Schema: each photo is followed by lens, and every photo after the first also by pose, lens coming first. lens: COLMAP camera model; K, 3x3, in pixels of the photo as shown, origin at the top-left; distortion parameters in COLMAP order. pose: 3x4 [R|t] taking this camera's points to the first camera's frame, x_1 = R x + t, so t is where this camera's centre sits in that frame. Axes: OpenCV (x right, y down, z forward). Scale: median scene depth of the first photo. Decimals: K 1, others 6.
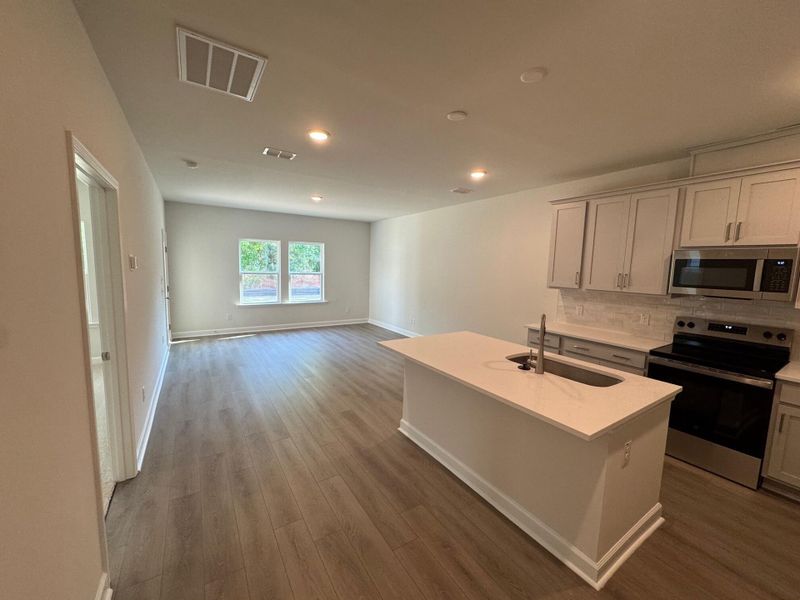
lens RADIAL K [[322.6, 0, 398.1], [0, 322.6, 300.9], [0, 0, 1]] dist [-0.005939, -0.000520]
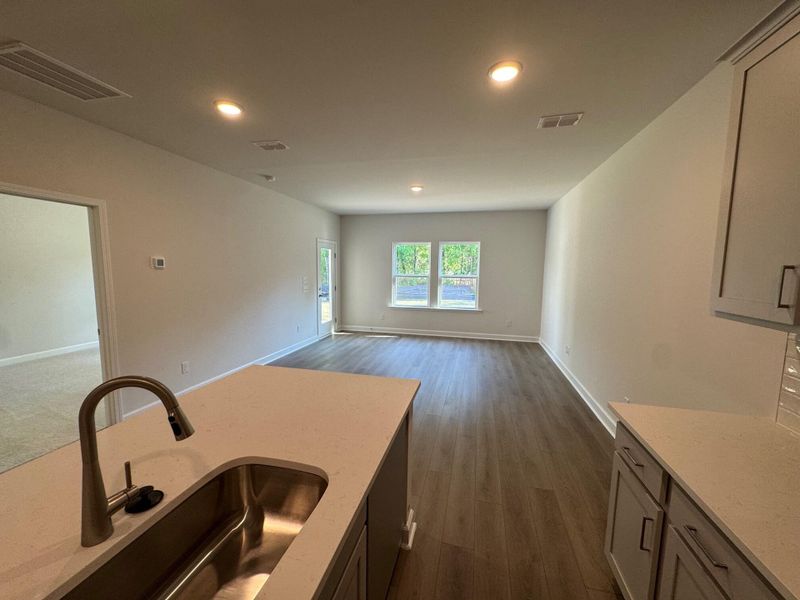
lens RADIAL K [[322.6, 0, 400.7], [0, 322.6, 302.6], [0, 0, 1]] dist [-0.005939, -0.000520]
pose [[0.691168, 0.063353, -0.719912, 0.262631], [-0.071292, 0.997268, 0.019315, -0.020222], [0.719169, 0.037974, 0.693797, 0.278848]]
